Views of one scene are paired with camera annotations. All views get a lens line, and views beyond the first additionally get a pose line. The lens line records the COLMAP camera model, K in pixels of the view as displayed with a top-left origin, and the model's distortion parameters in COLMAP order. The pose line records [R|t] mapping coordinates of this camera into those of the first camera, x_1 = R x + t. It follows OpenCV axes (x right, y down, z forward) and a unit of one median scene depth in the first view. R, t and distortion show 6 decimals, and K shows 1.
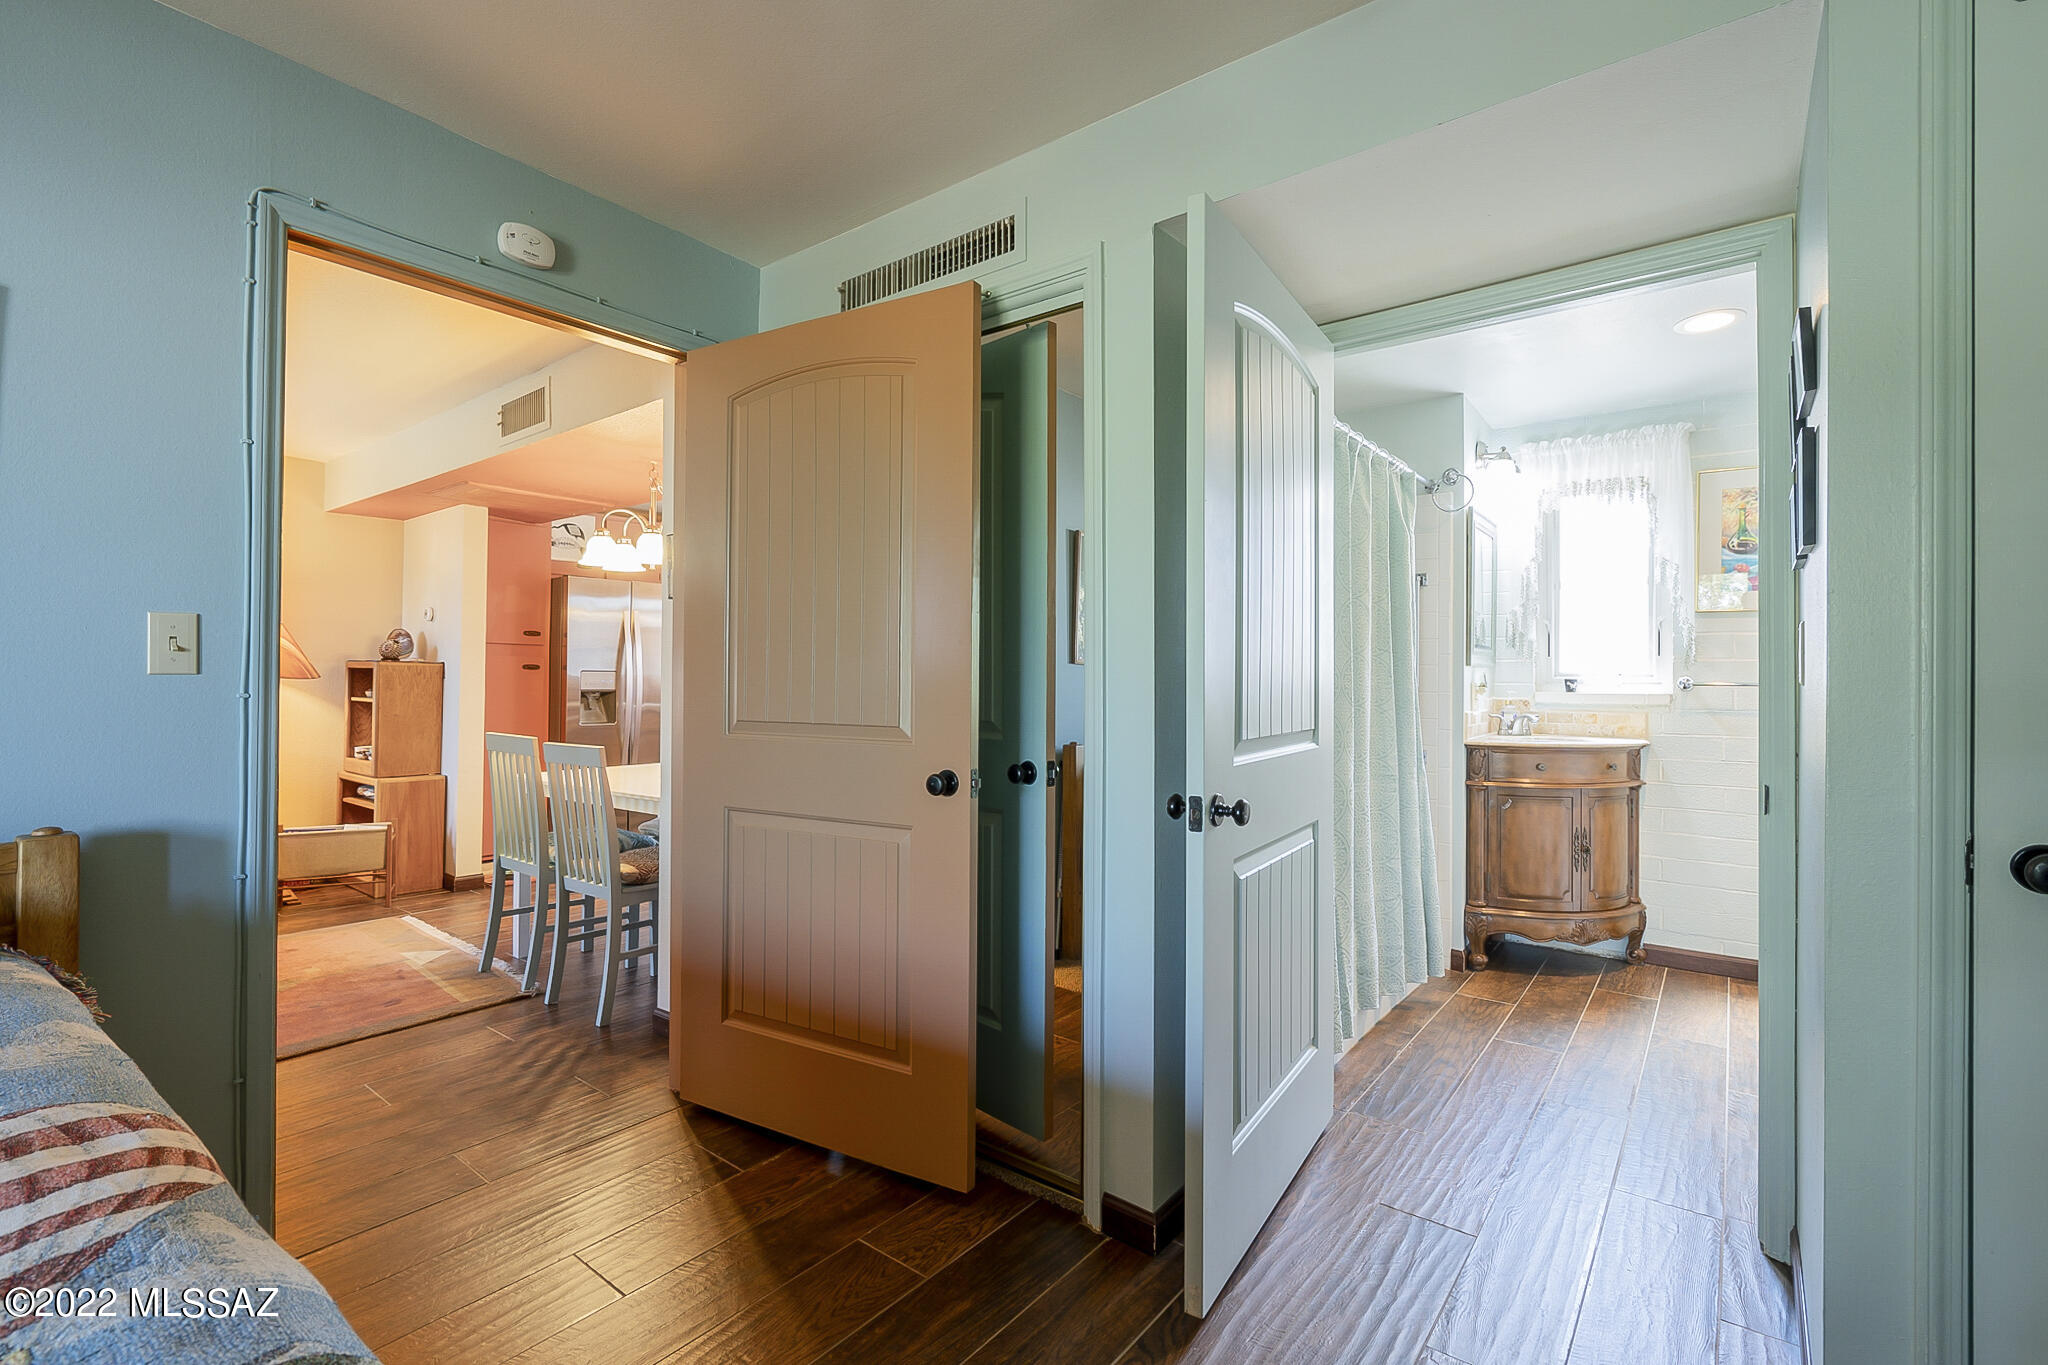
lens RADIAL K [[928.7, 0, 1016.5], [0, 928.7, 671.5], [0, 0, 1]] dist [-0.001232, 0.001331]
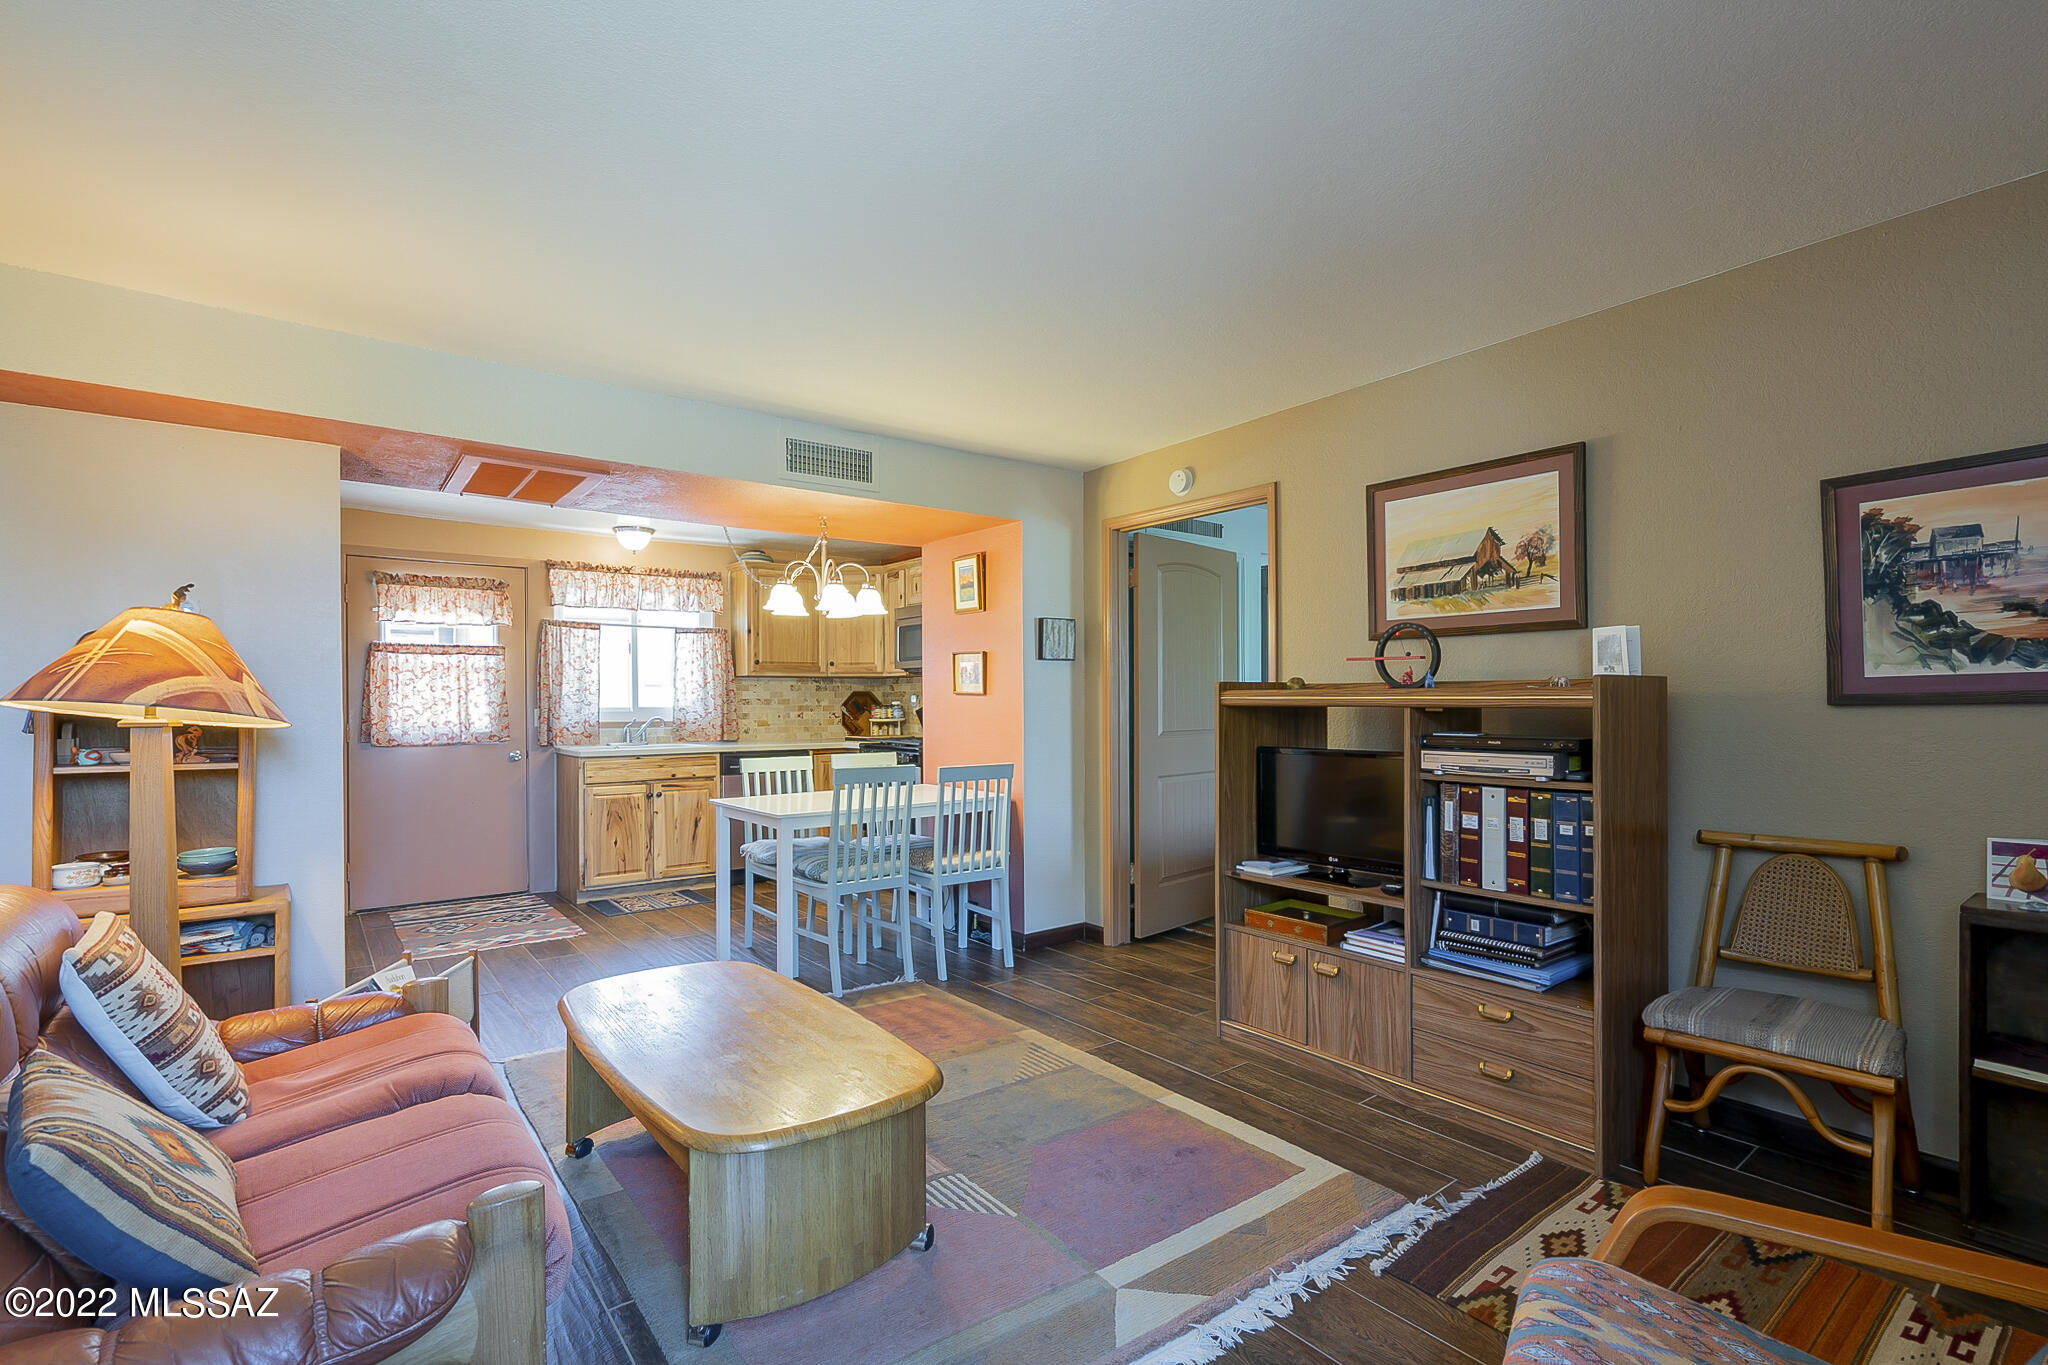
lens RADIAL K [[933.8, 0, 1017.7], [0, 933.8, 698.7], [0, 0, 1]] dist [-0.001122, 0.000344]
pose [[0.241147, -0.005212, 0.970475, -1.475551], [-0.002734, 0.999978, 0.006050, -0.017935], [-0.970485, -0.004112, 0.241128, 0.532955]]
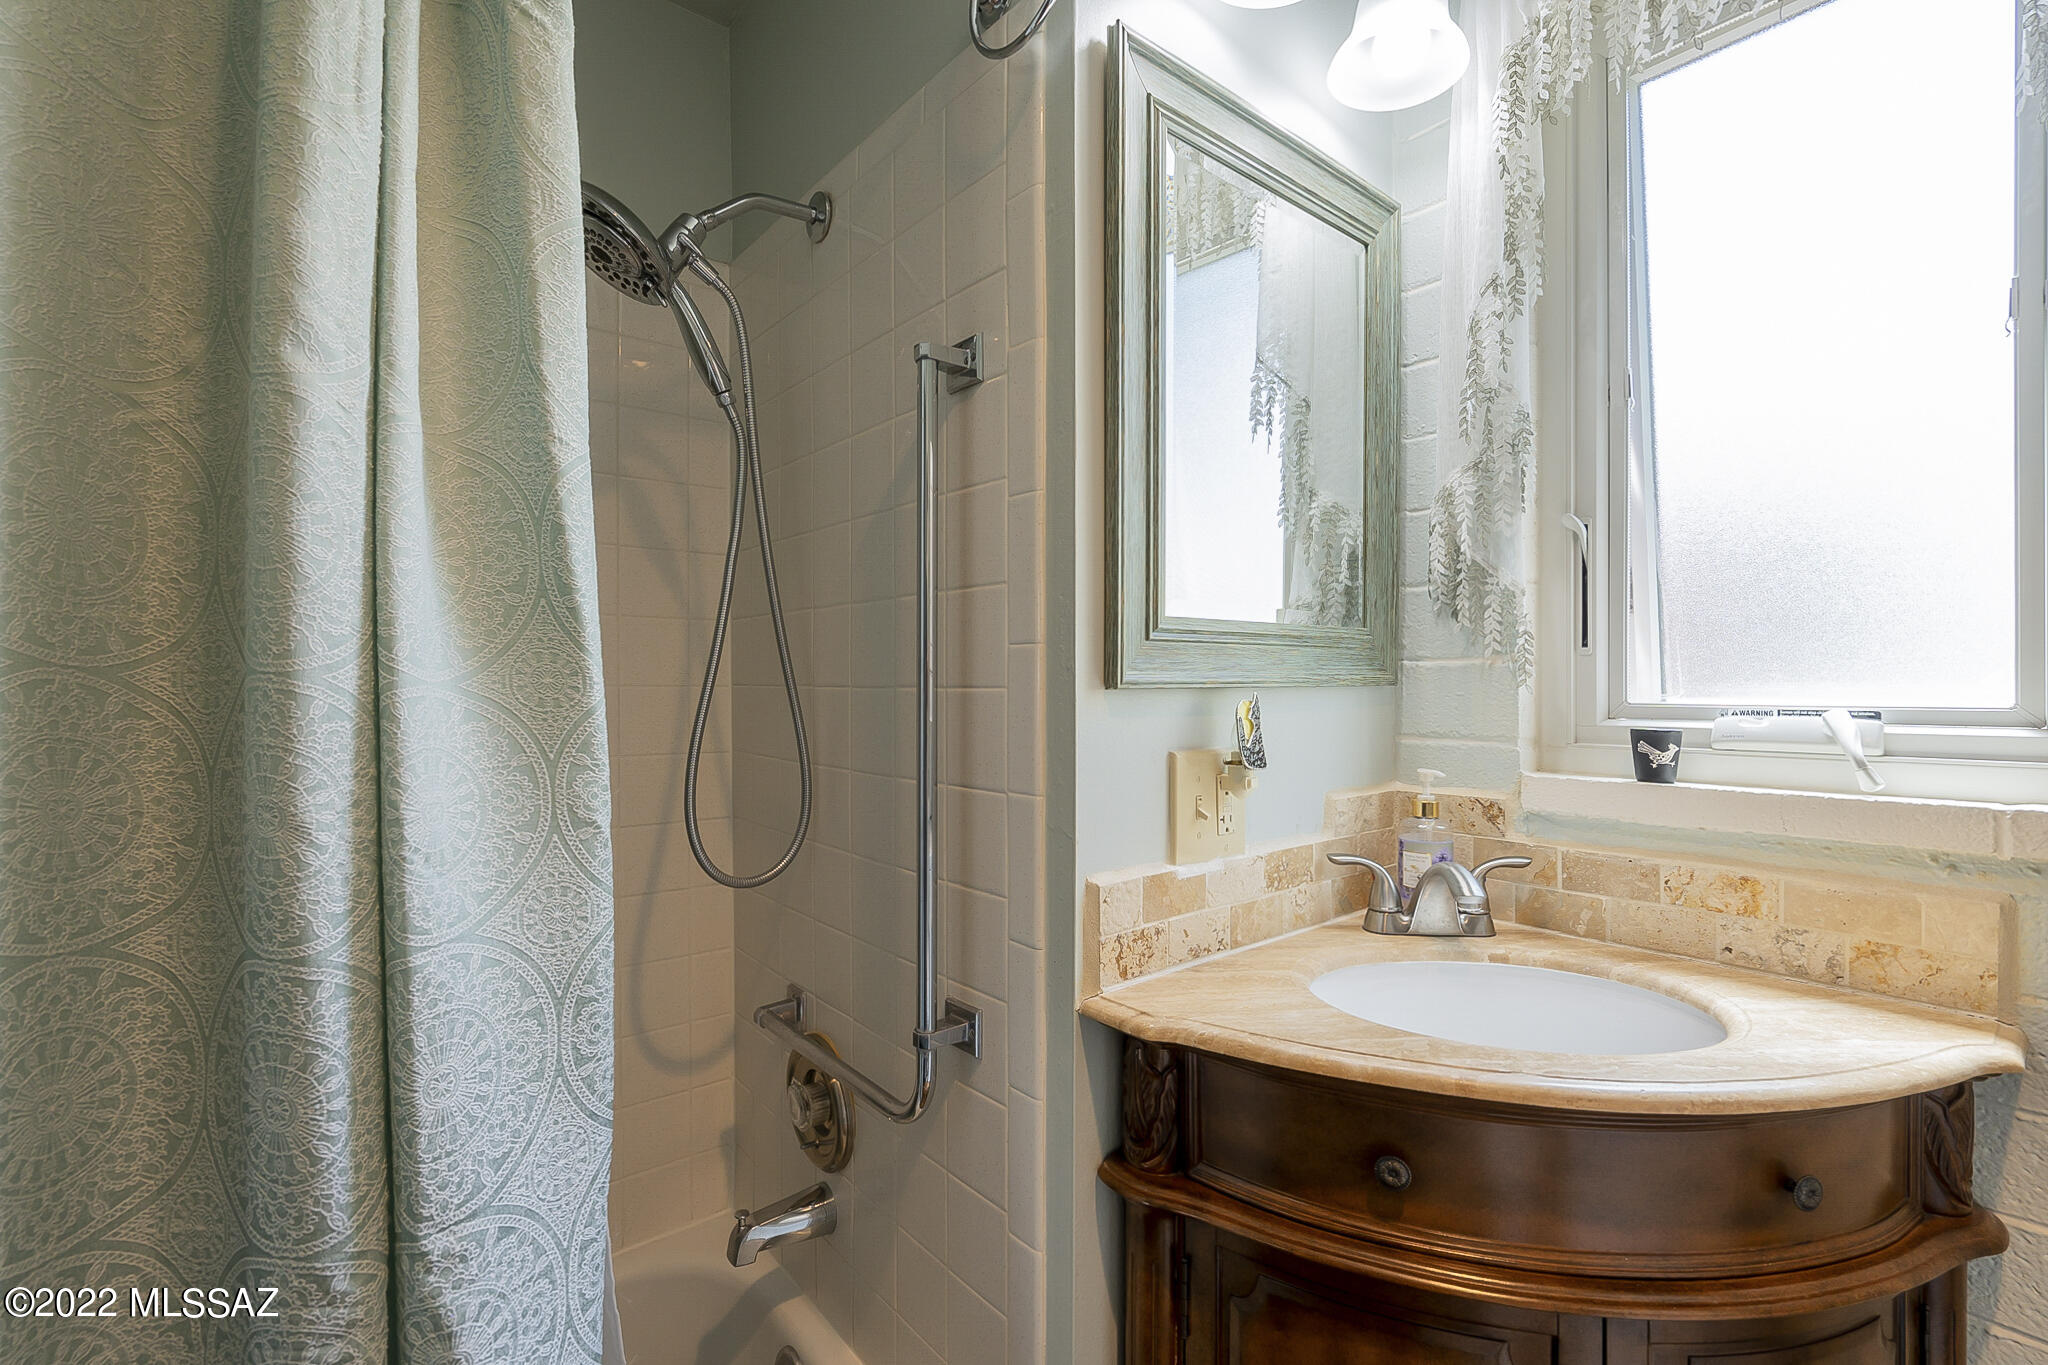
lens RADIAL K [[928.7, 0, 1016.5], [0, 928.7, 671.5], [0, 0, 1]] dist [-0.001232, 0.001331]
pose [[0.977775, 0.000533, -0.209658, 0.521556], [0.001741, 0.999942, 0.010660, -0.013579], [0.209652, -0.010788, 0.977717, 0.773576]]
